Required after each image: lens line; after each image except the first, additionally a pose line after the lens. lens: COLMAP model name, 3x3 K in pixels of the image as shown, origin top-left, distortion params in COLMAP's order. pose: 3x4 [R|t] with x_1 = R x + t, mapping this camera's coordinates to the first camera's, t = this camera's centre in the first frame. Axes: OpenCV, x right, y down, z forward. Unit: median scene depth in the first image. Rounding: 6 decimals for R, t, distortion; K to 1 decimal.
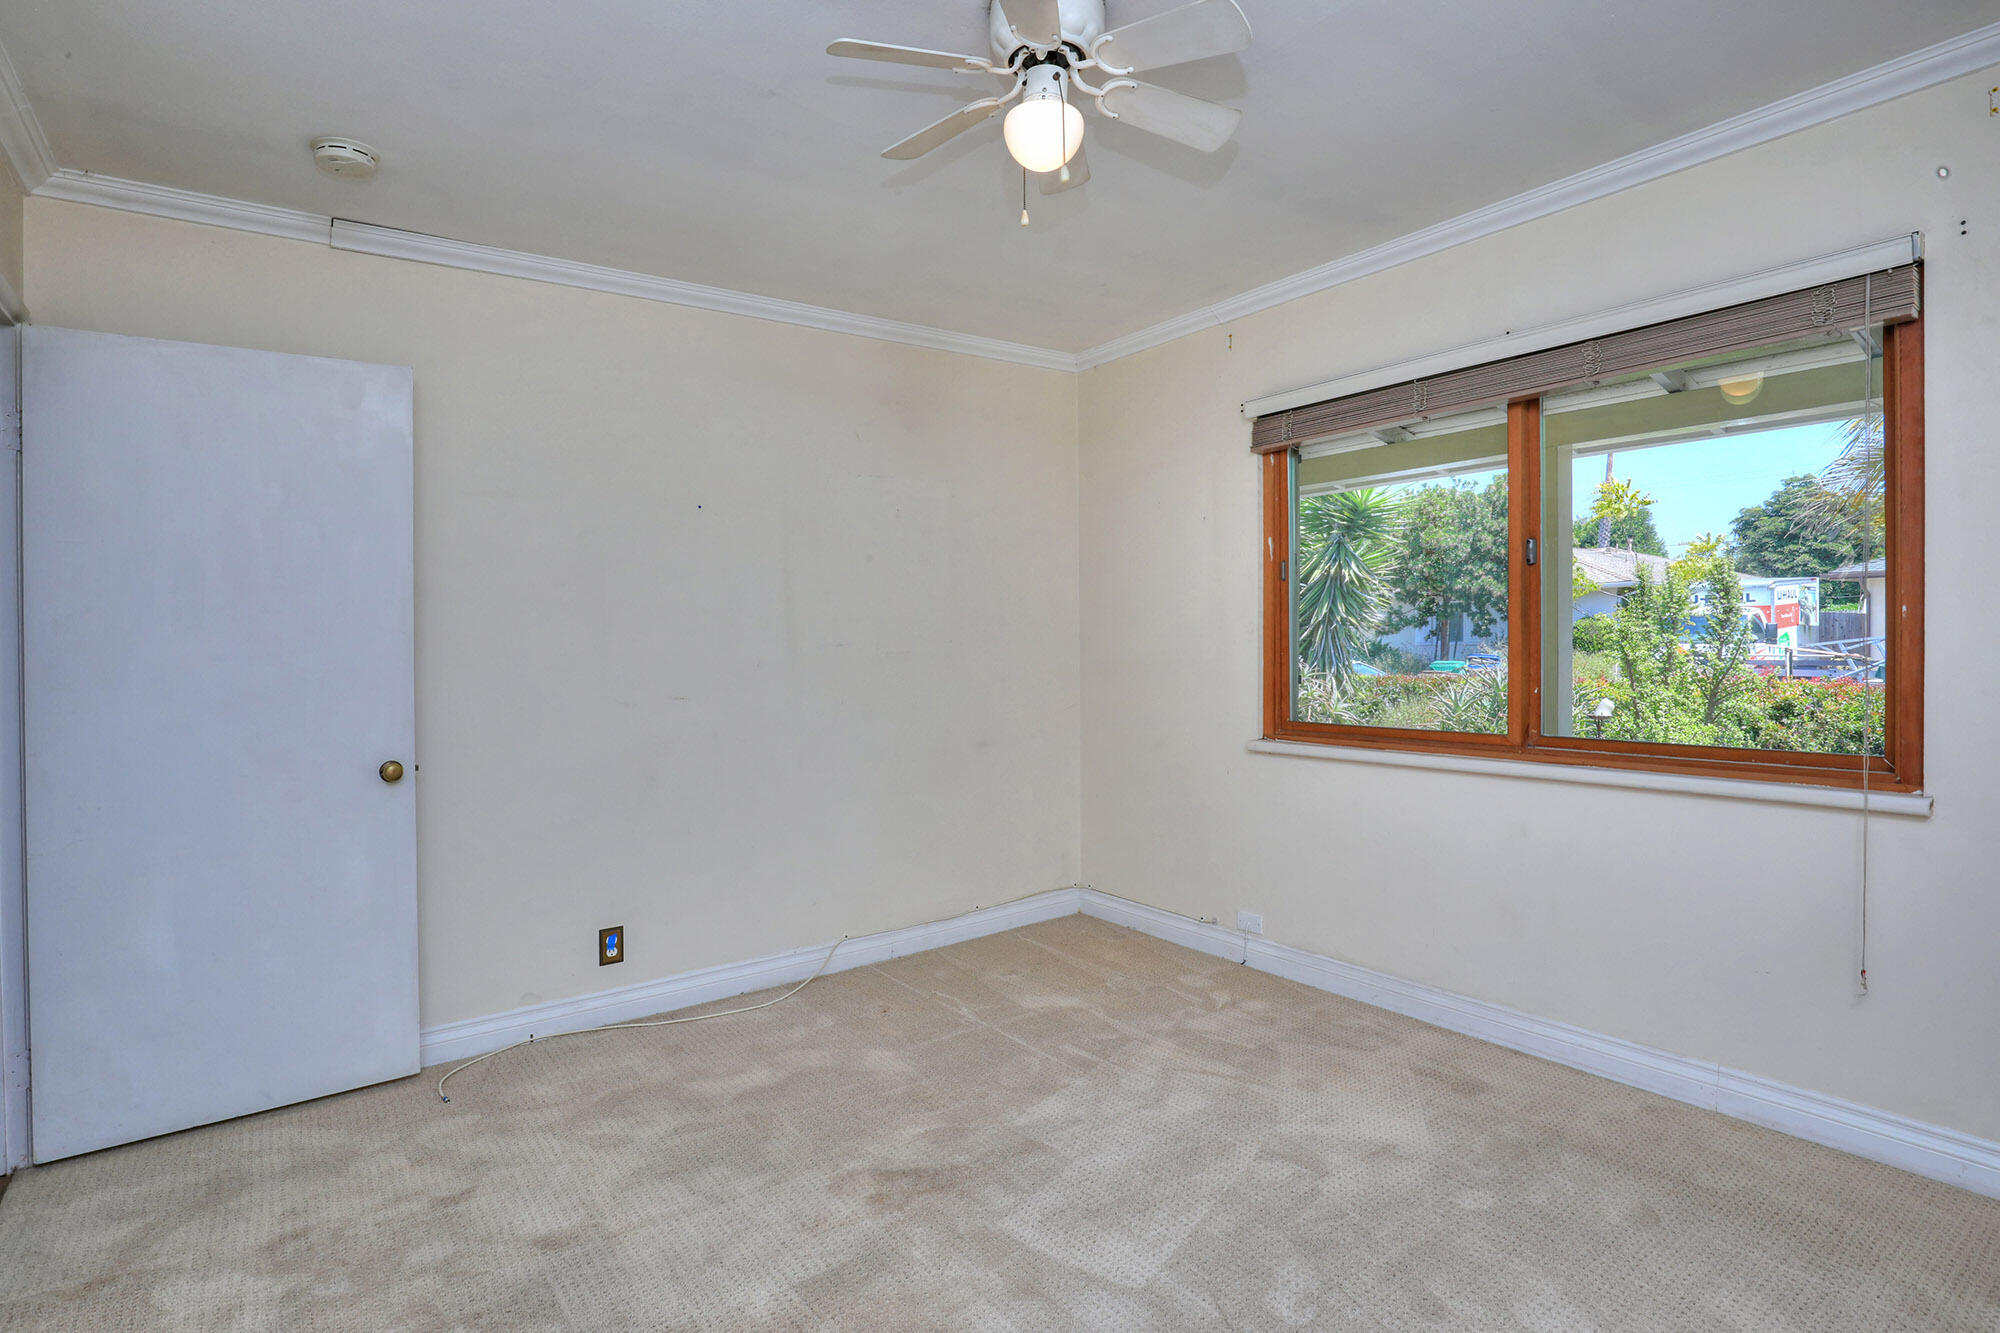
lens RADIAL K [[1034.8, 0, 1001.3], [0, 1034.8, 636.5], [0, 0, 1]] dist [-0.000939, -0.000342]
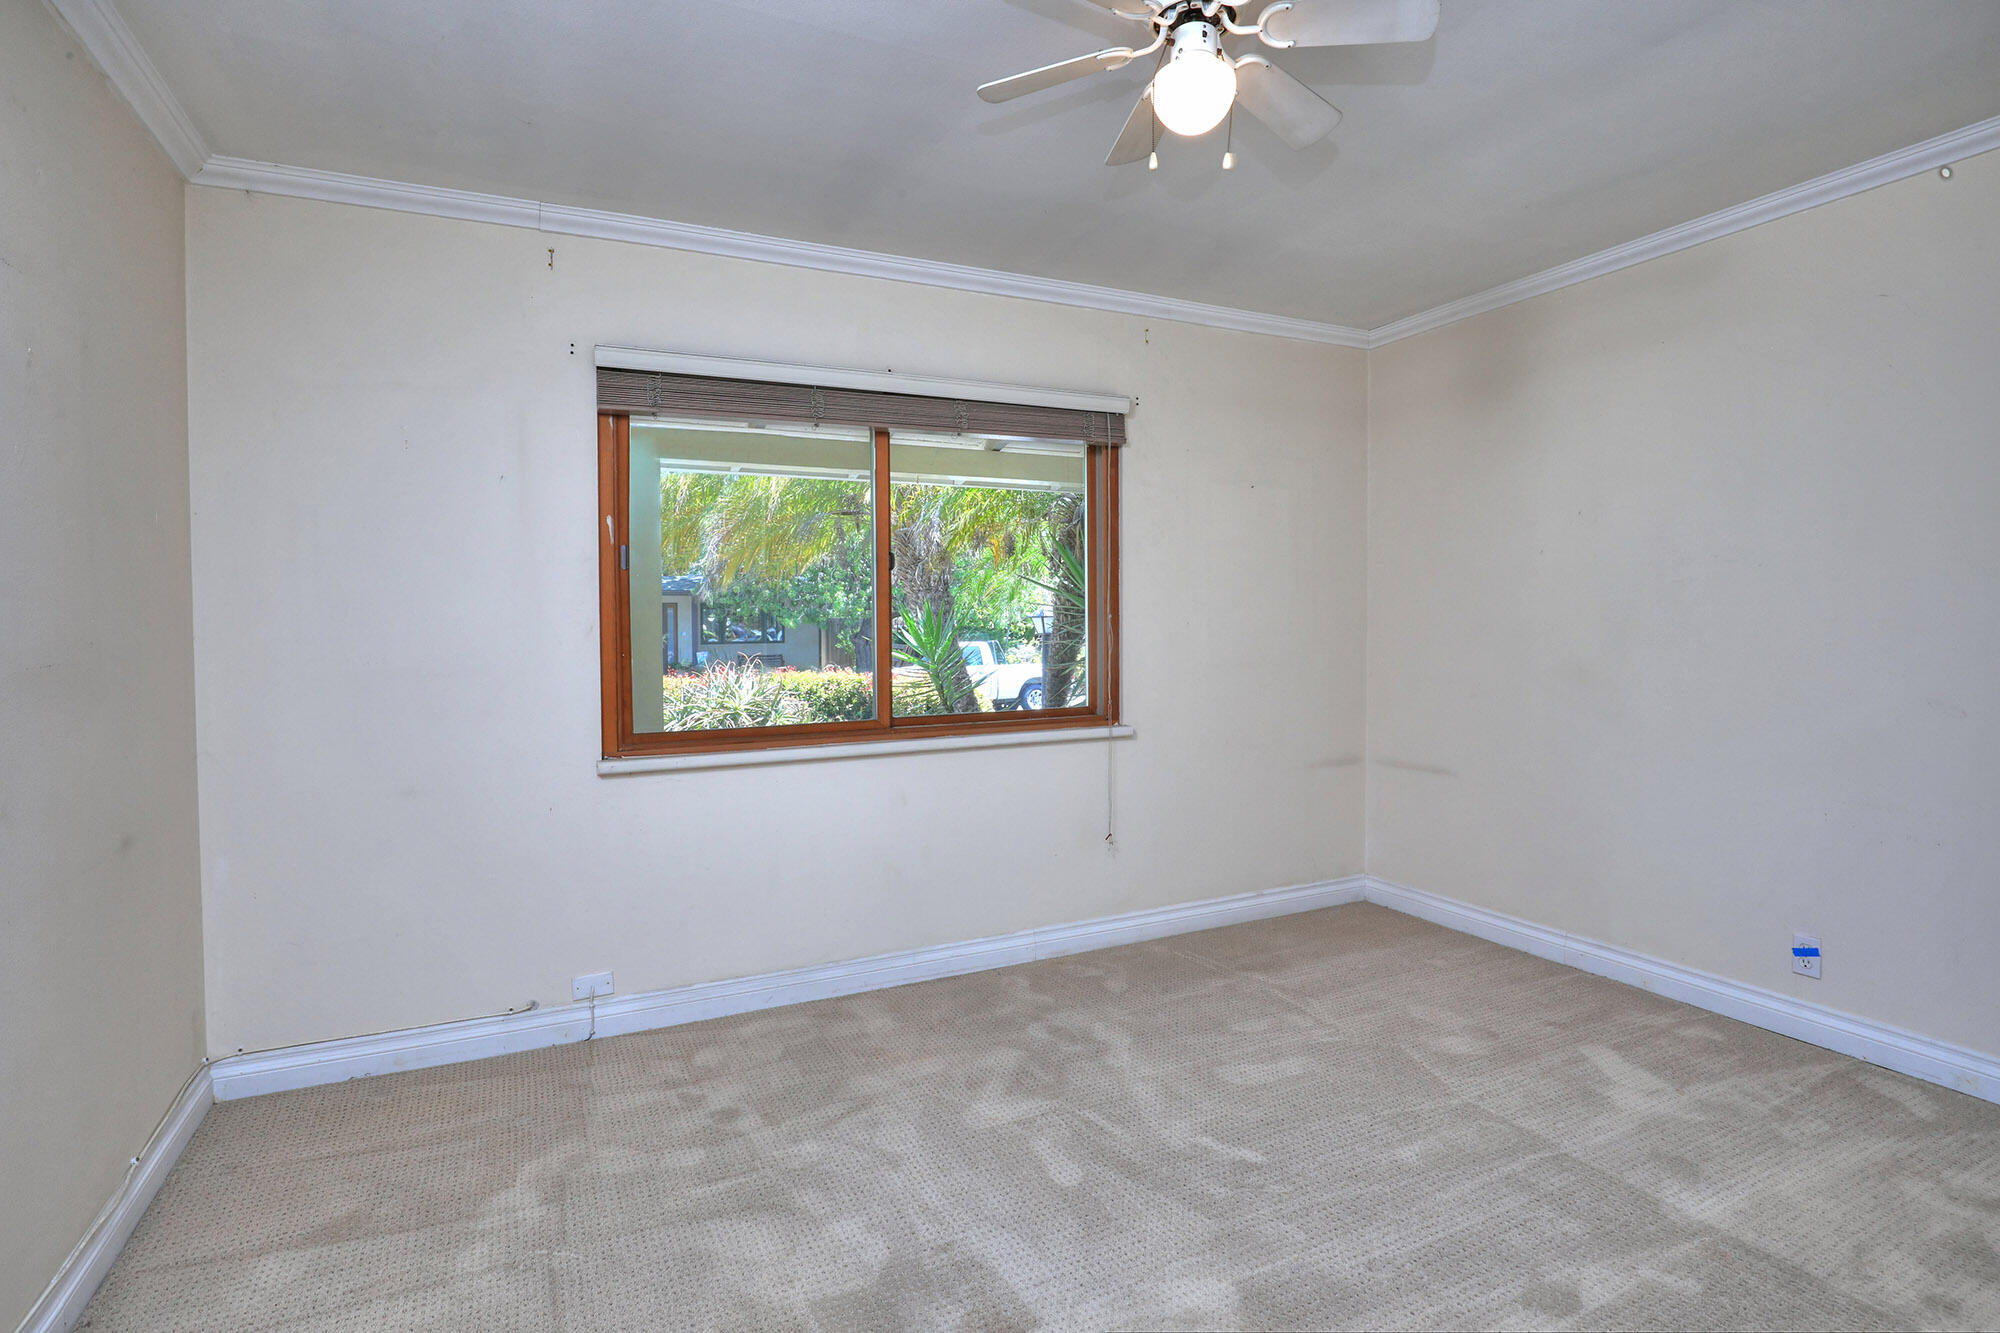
lens RADIAL K [[1018.6, 0, 1029.4], [0, 1018.6, 651.7], [0, 0, 1]] dist [-0.012397, -0.000431]
pose [[0.175223, -0.020780, 0.984309, -0.593331], [0.006371, 0.999780, 0.019973, -0.001169], [-0.984508, 0.002771, 0.175317, 0.638671]]
